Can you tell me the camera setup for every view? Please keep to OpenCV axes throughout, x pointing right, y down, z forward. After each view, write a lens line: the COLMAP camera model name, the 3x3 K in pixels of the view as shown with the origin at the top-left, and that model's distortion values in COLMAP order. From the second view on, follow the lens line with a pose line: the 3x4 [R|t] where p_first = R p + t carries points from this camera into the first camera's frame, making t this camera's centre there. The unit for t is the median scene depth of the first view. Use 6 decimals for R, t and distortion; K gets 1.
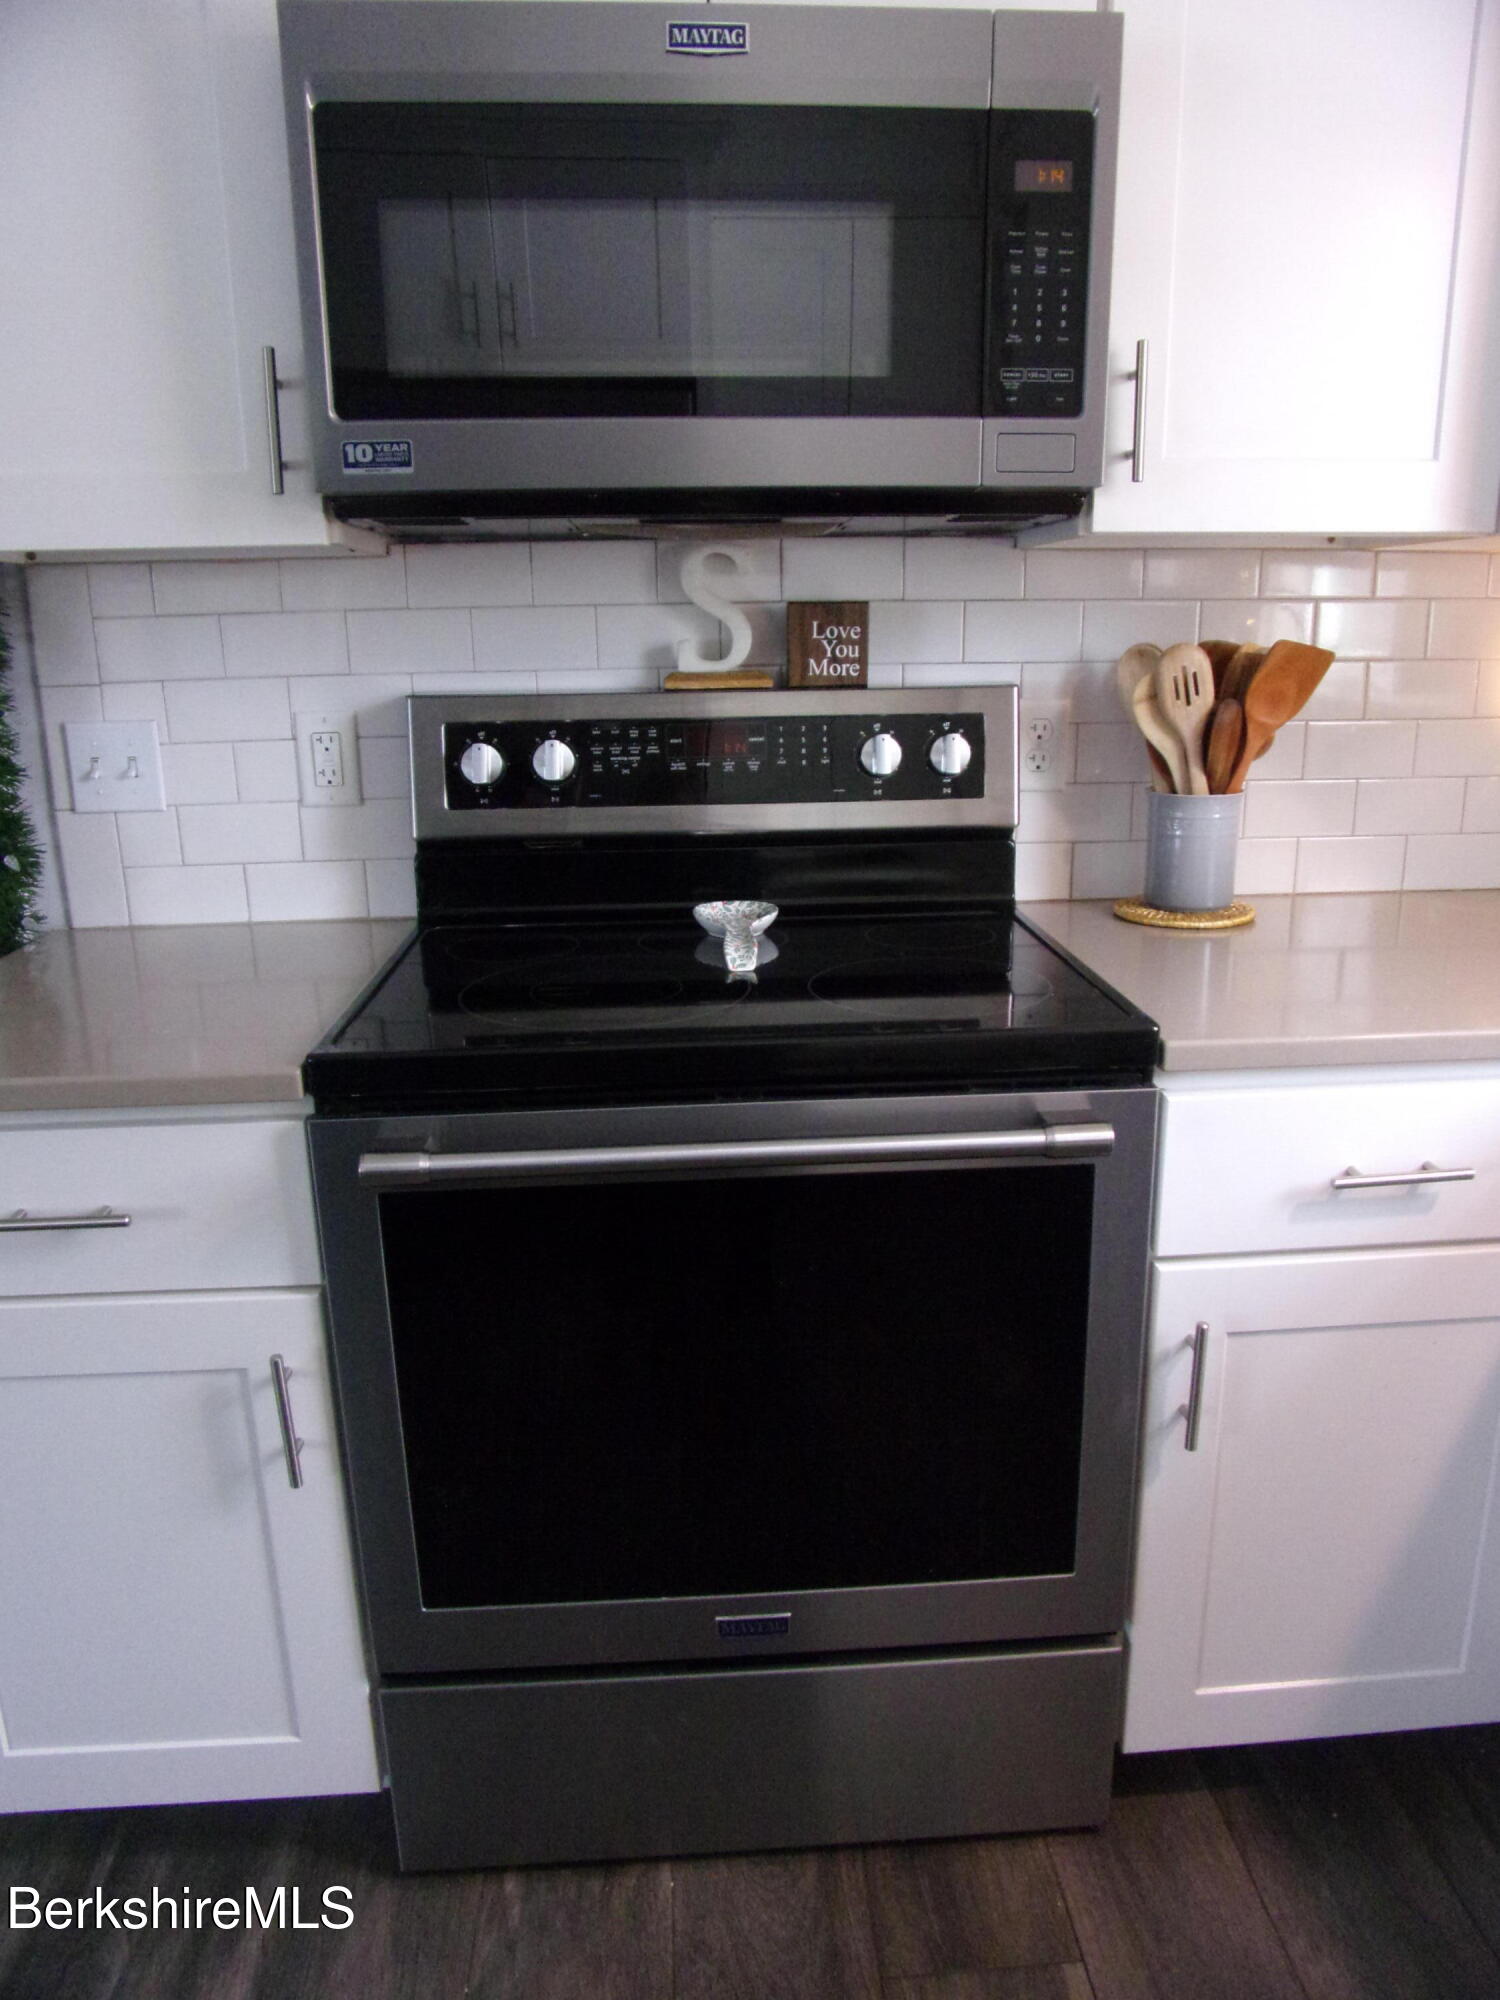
lens RADIAL K [[1426.8, 0, 750.0], [0, 1426.8, 1000.0], [0, 0, 1]] dist [-0.008859, -0.007285]
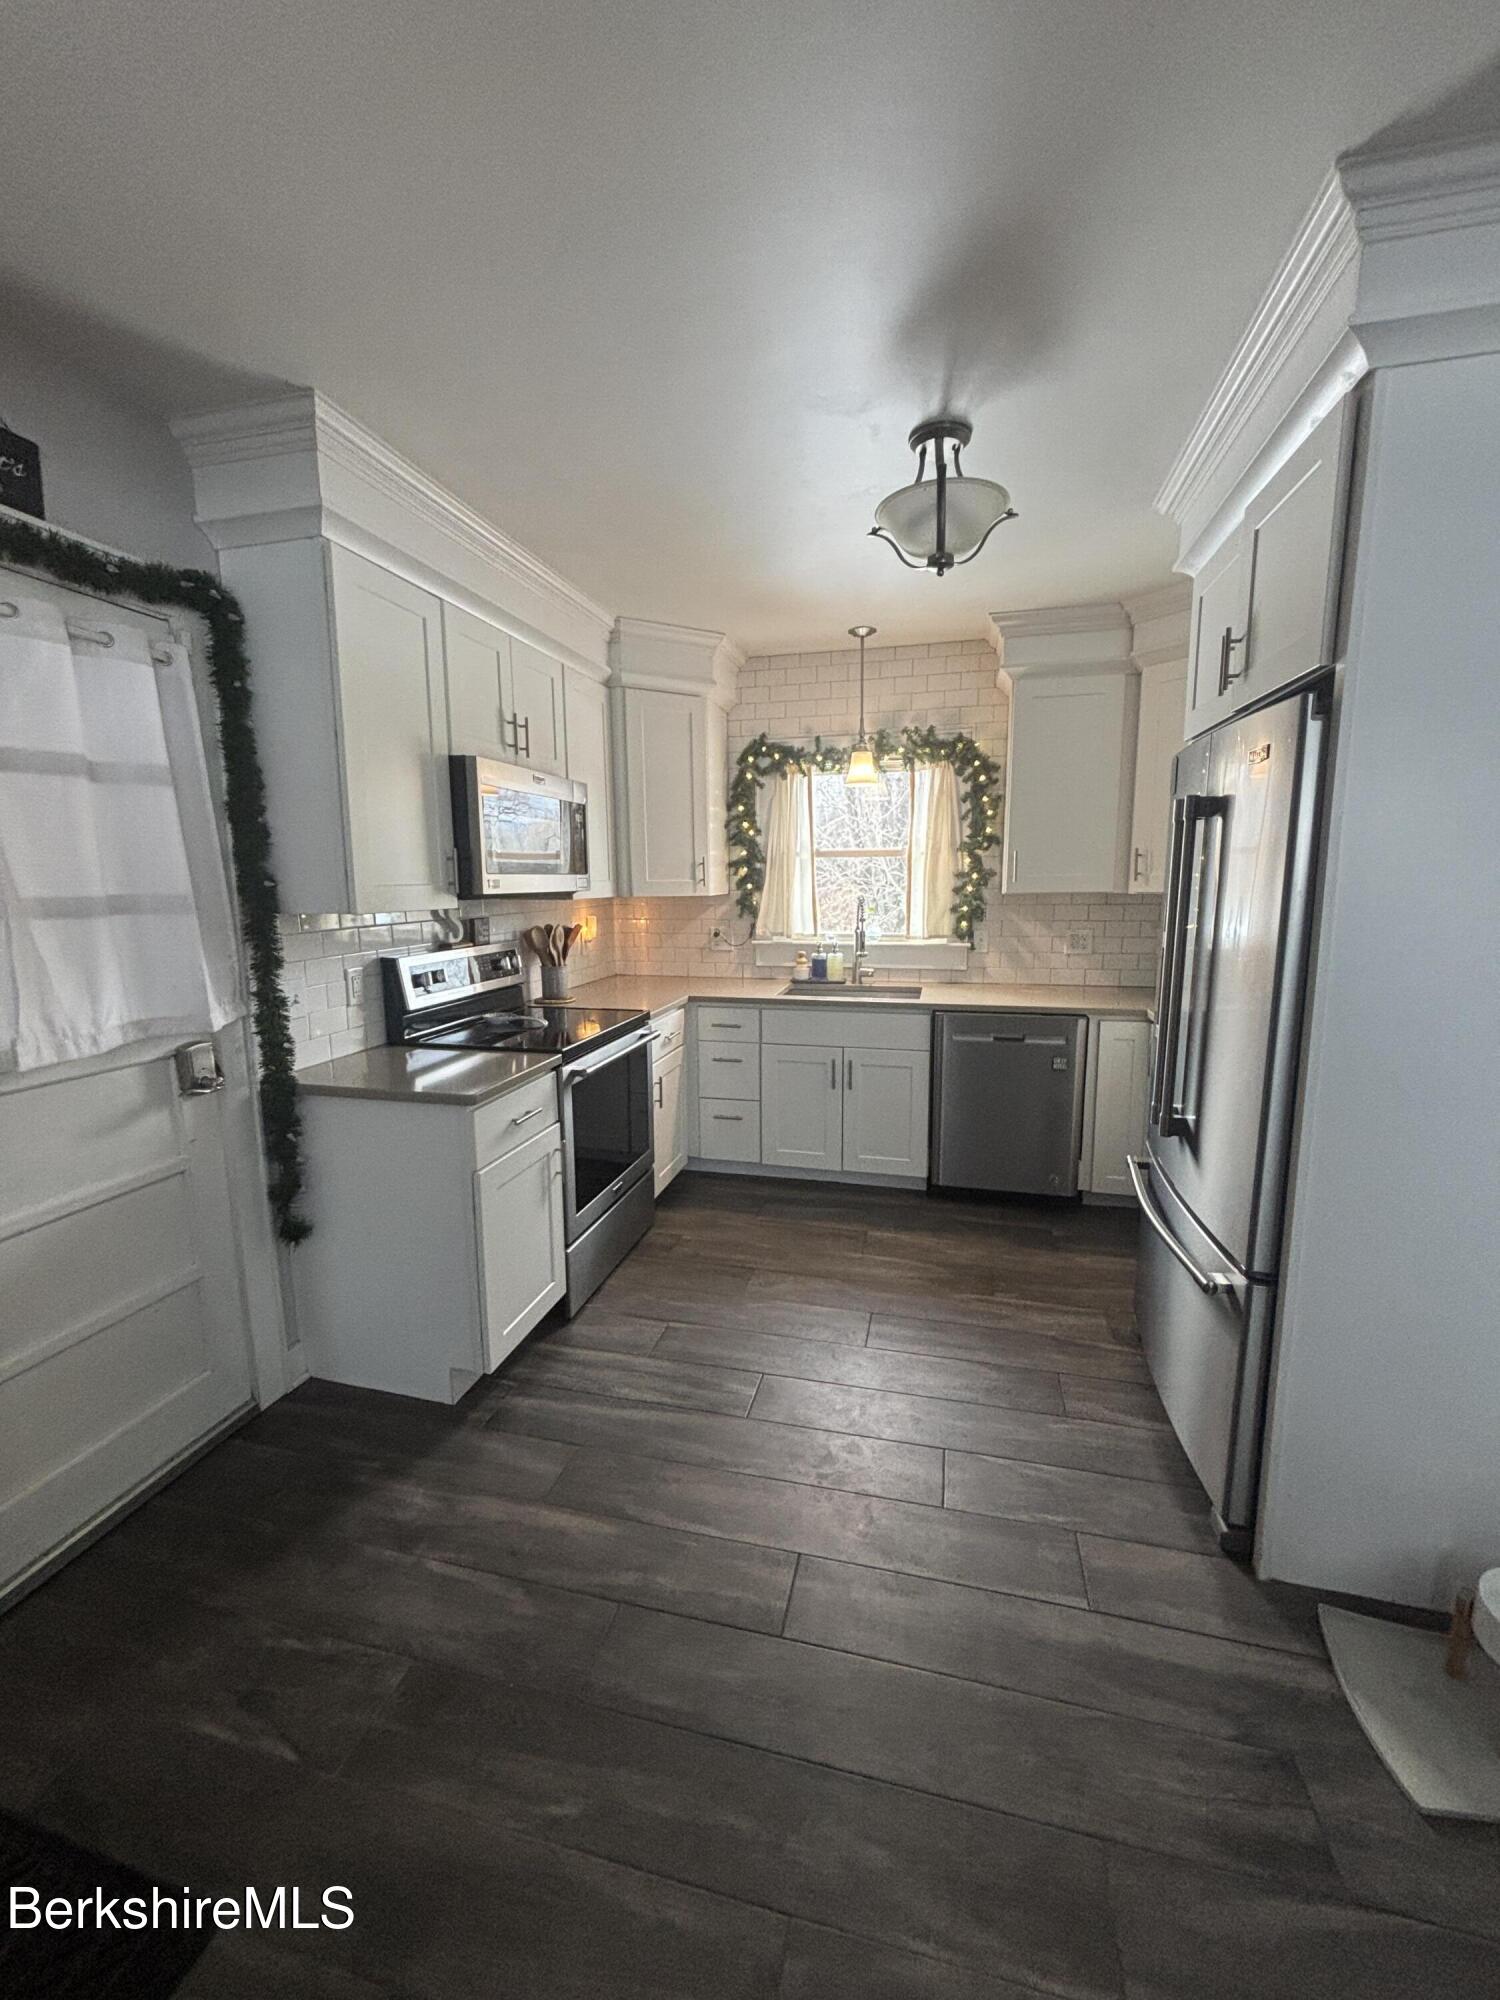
lens RADIAL K [[803.1, 0, 750.0], [0, 803.1, 1000.0], [0, 0, 1]] dist [0.014550, 0.000272]
pose [[0.308501, -0.131836, 0.942044, -1.461833], [0.244149, 0.968146, 0.055535, -0.057063], [-0.919357, 0.212867, 0.330862, -0.093631]]
